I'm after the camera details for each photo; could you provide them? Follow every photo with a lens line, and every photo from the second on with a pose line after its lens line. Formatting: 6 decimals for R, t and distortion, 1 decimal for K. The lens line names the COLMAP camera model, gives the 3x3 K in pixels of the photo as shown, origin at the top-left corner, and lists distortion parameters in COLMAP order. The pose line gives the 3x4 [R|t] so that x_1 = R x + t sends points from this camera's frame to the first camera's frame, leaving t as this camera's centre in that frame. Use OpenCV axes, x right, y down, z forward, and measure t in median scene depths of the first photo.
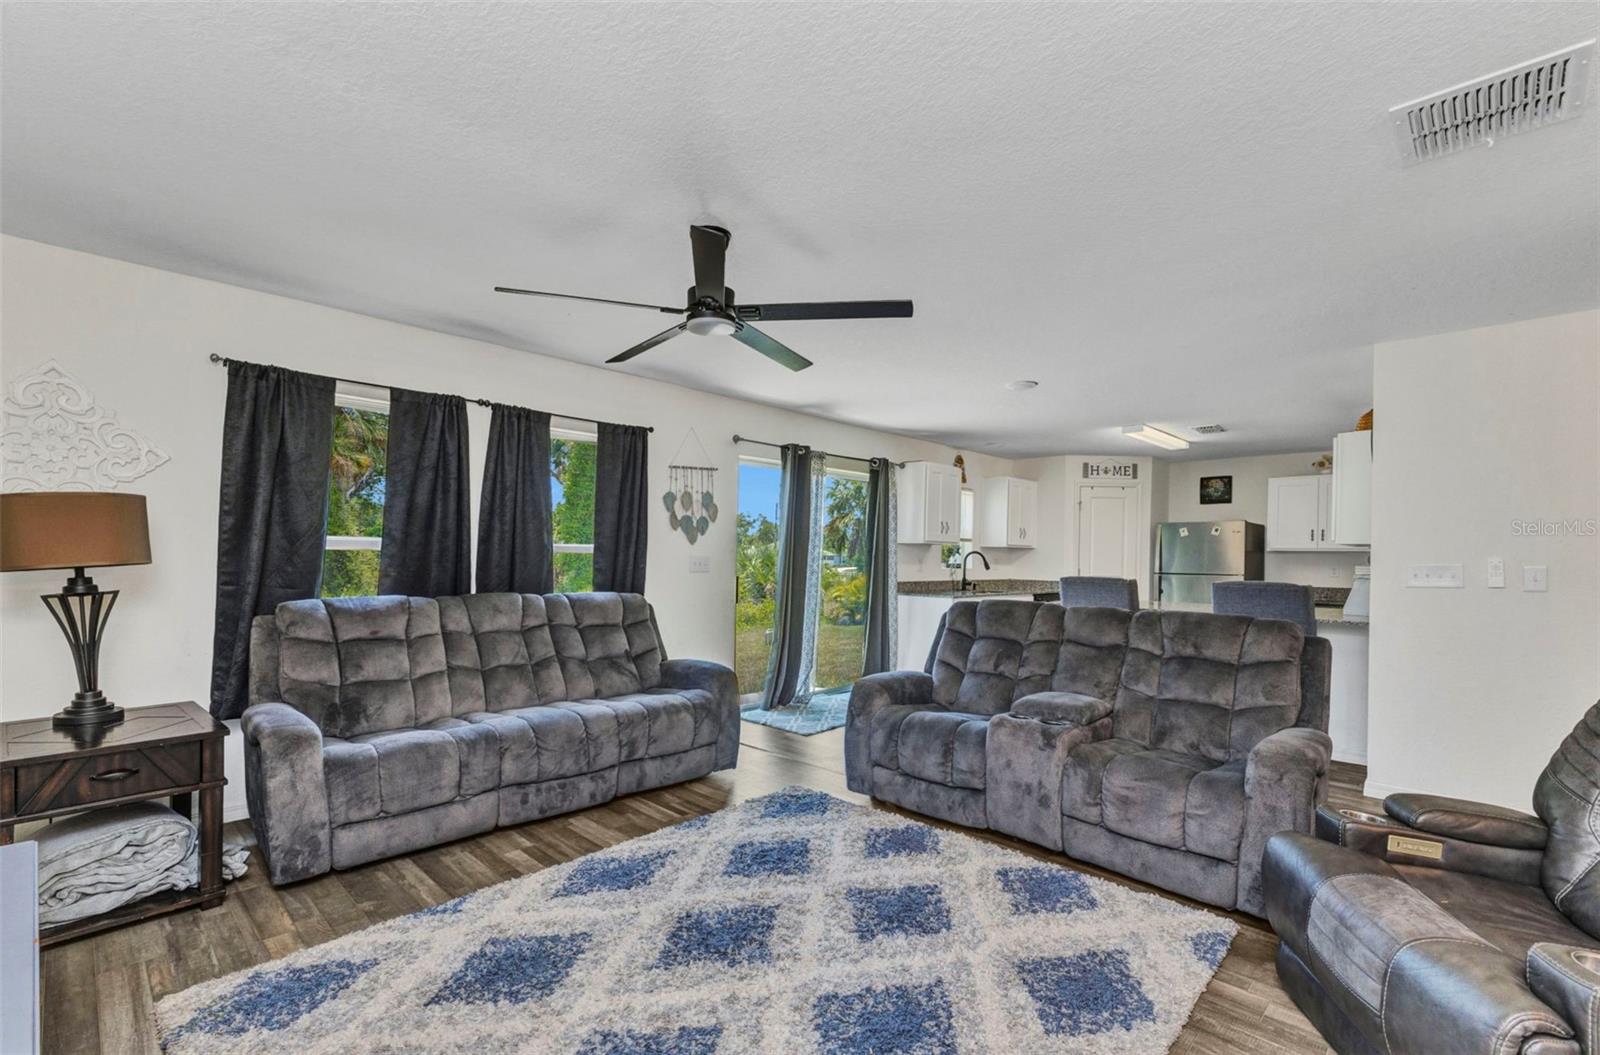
lens RADIAL K [[697.1, 0, 798.9], [0, 697.1, 570.4], [0, 0, 1]] dist [0.002441, 0.000174]
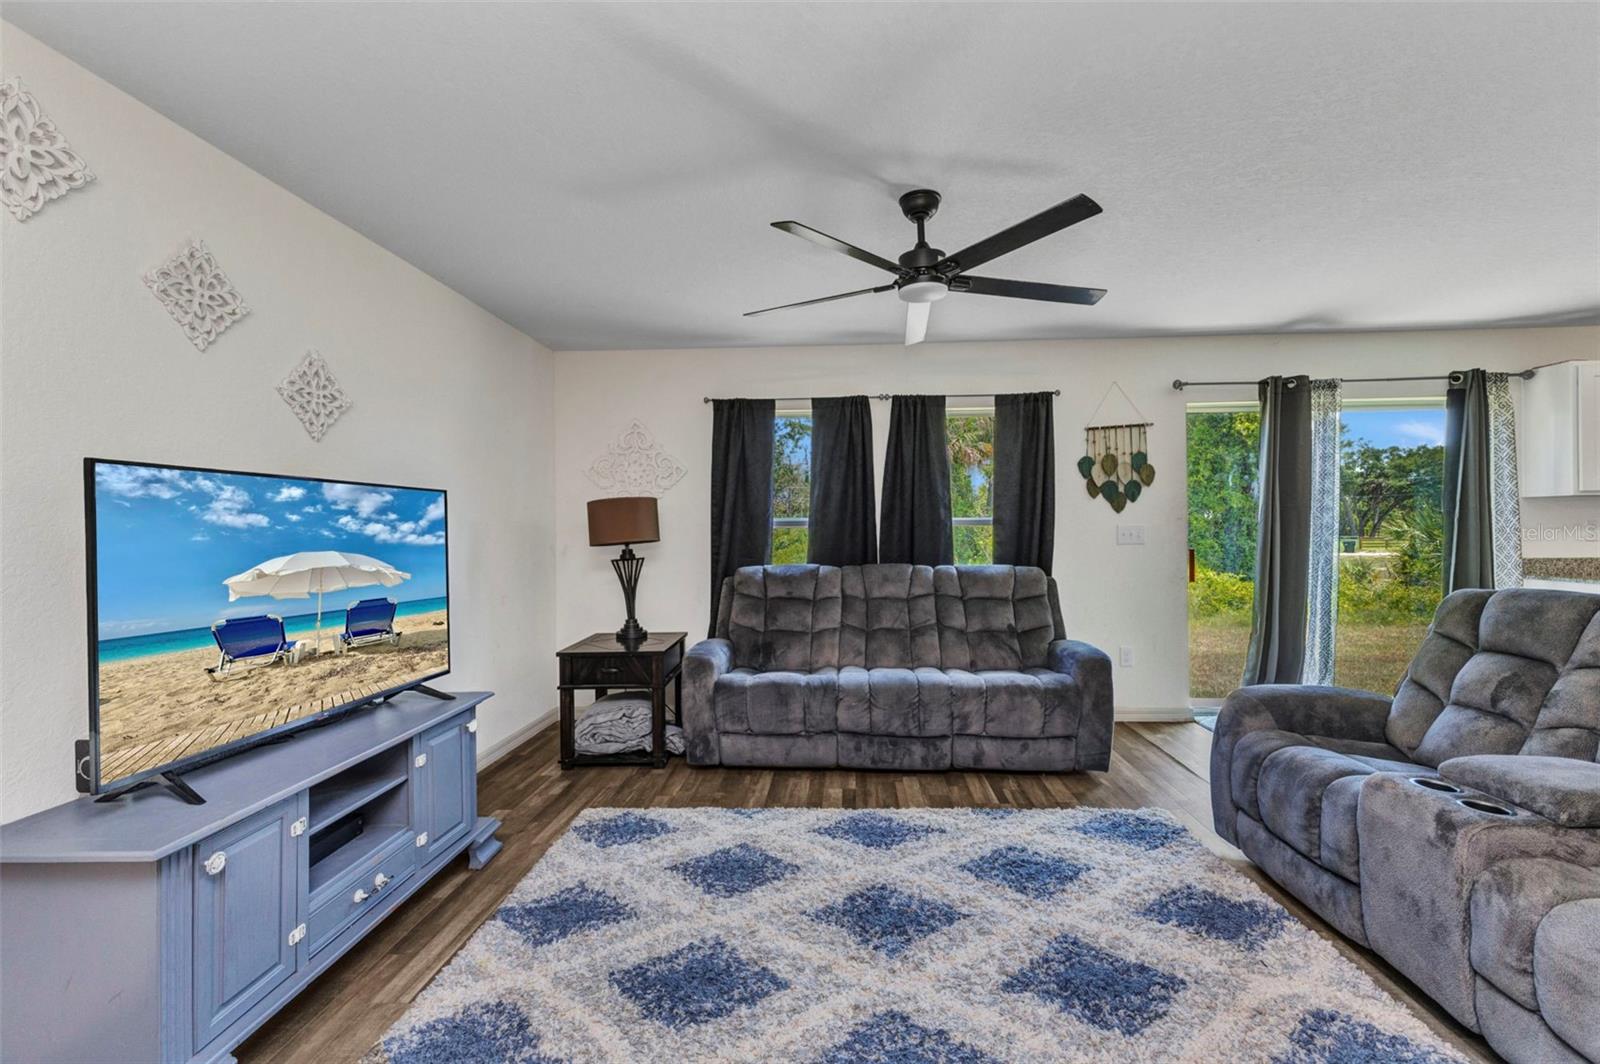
lens RADIAL K [[692.0, 0, 798.1], [0, 692.0, 537.3], [0, 0, 1]] dist [-0.000370, 0.000110]
pose [[0.659250, -0.012900, -0.751813, 0.358301], [0.005302, 0.999908, -0.012507, 0.003112], [0.751905, 0.004259, 0.659258, 0.176503]]
